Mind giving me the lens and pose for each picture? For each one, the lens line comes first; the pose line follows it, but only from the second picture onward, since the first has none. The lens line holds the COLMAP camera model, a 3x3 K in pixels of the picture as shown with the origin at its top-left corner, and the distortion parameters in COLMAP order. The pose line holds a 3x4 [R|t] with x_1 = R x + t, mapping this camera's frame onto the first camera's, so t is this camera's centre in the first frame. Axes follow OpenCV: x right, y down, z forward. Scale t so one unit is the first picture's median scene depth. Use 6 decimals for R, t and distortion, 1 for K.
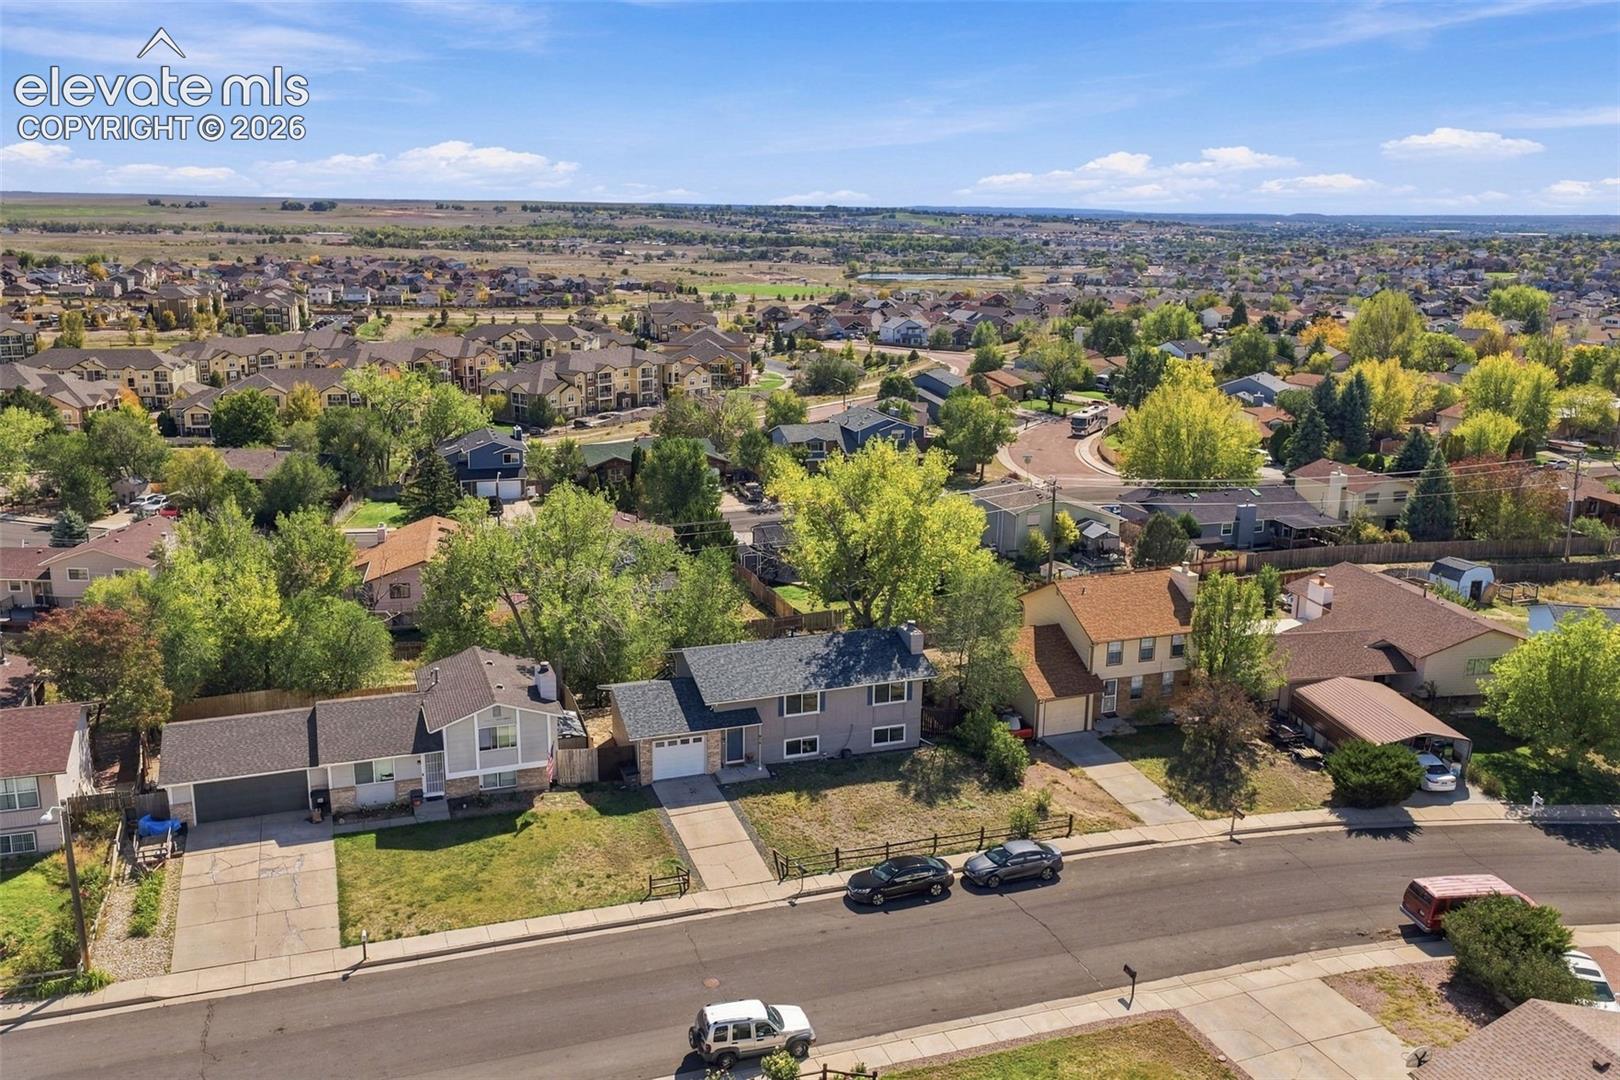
lens RADIAL K [[1322.0, 0, 804.1], [0, 1322.0, 542.5], [0, 0, 1]] dist [-0.081498, 0.188374]
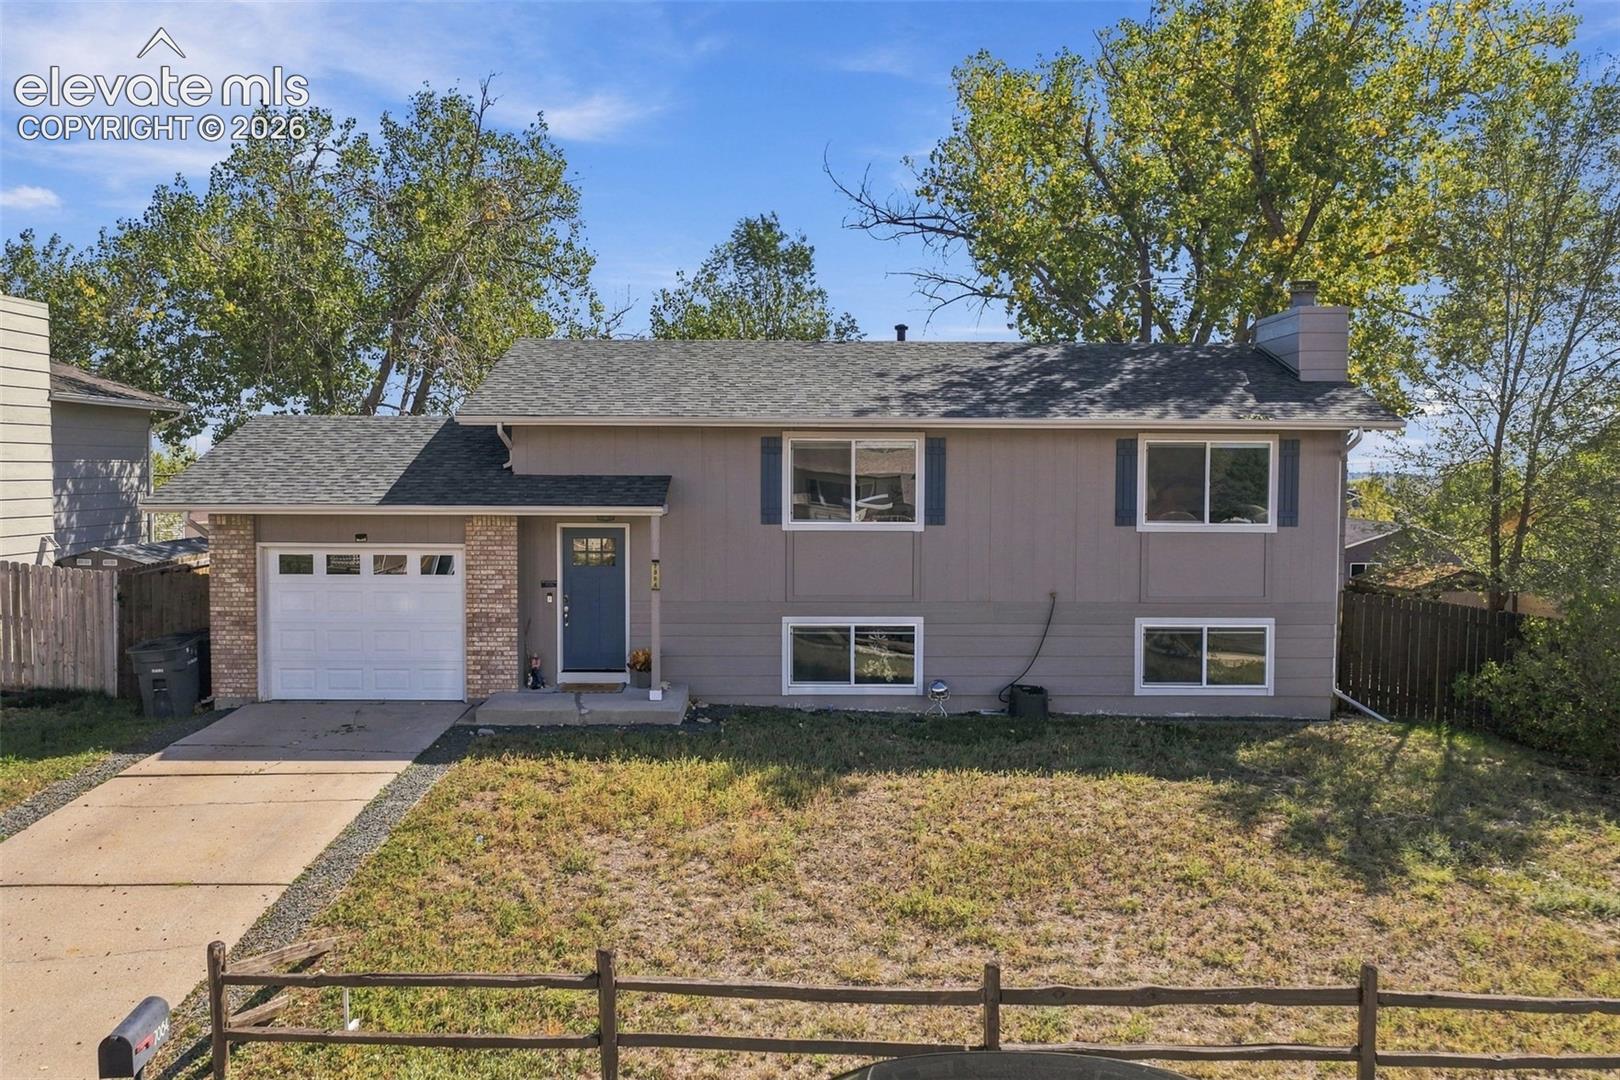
lens RADIAL K [[1322.0, 0, 804.1], [0, 1322.0, 542.5], [0, 0, 1]] dist [-0.081498, 0.188374]
pose [[0.943092, 0.011448, -0.332335, 0.080678], [-0.079180, 0.978393, -0.190993, 0.192826], [0.322967, 0.206438, 0.923621, 0.781892]]
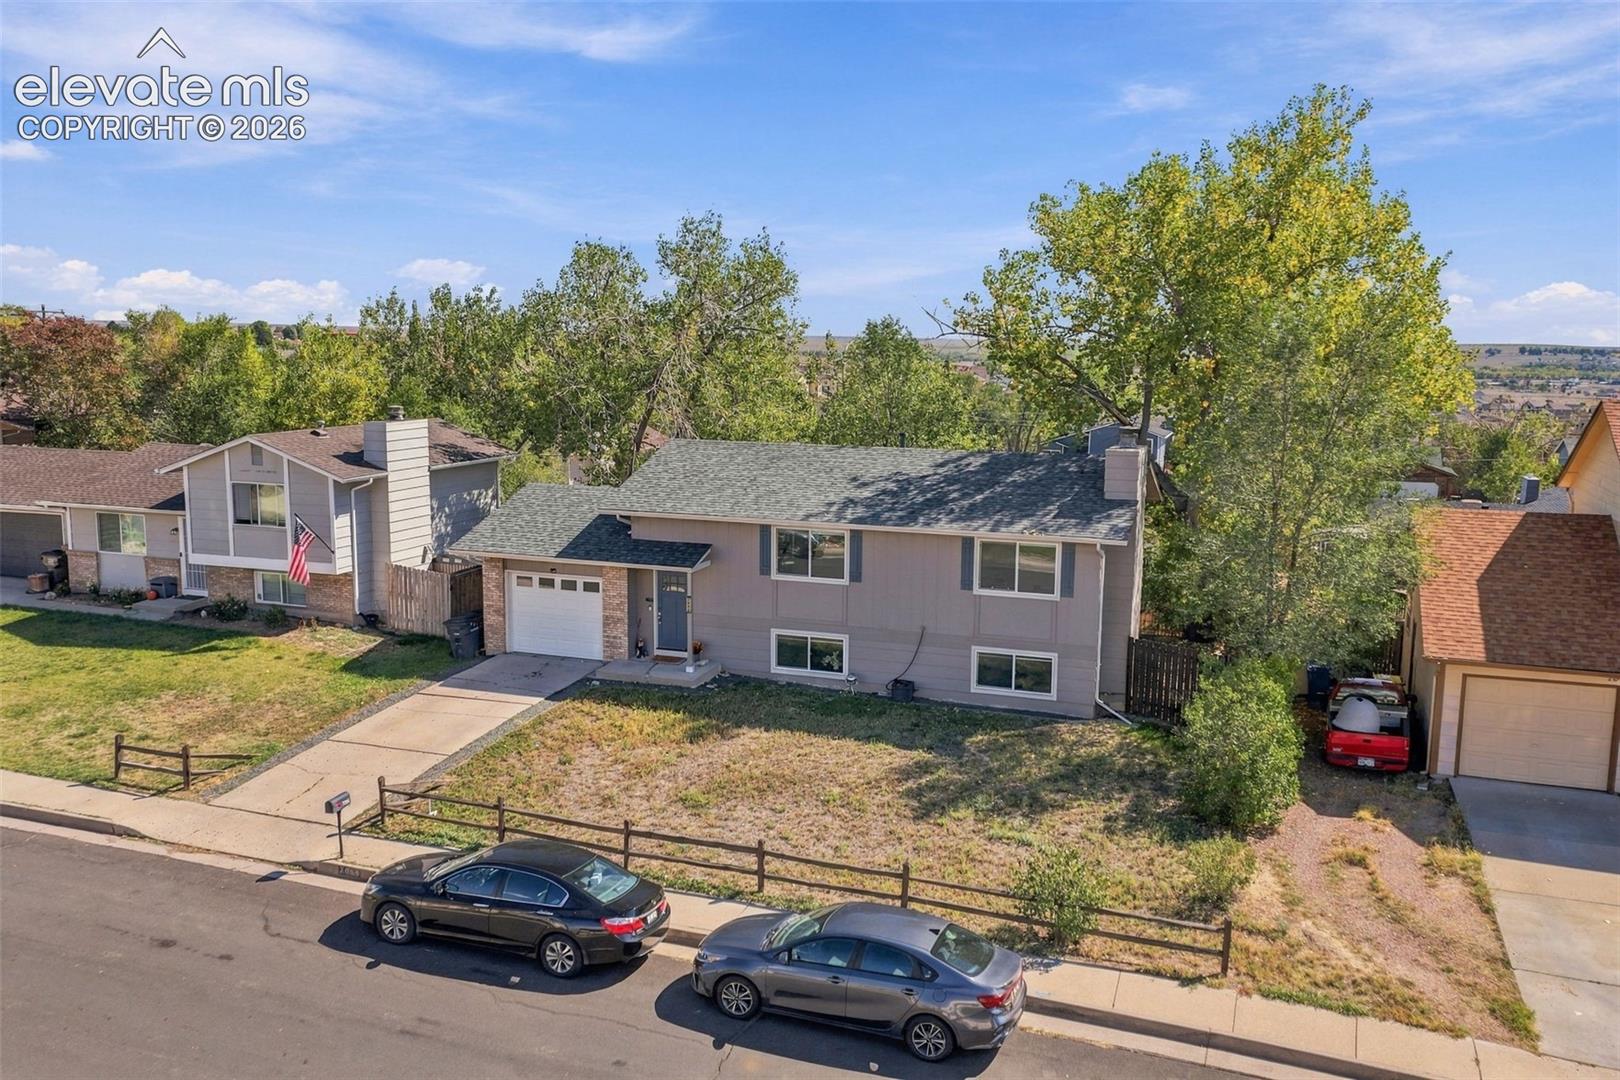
lens RADIAL K [[1262.6, 0, 810.0], [0, 1262.6, 540.0], [0, 0, 1]] dist [-0.006186, -0.002476]
pose [[0.778435, 0.090777, -0.621127, 0.281379], [-0.165255, 0.984220, -0.063265, 0.150350], [0.605582, 0.151892, 0.781152, 0.680998]]
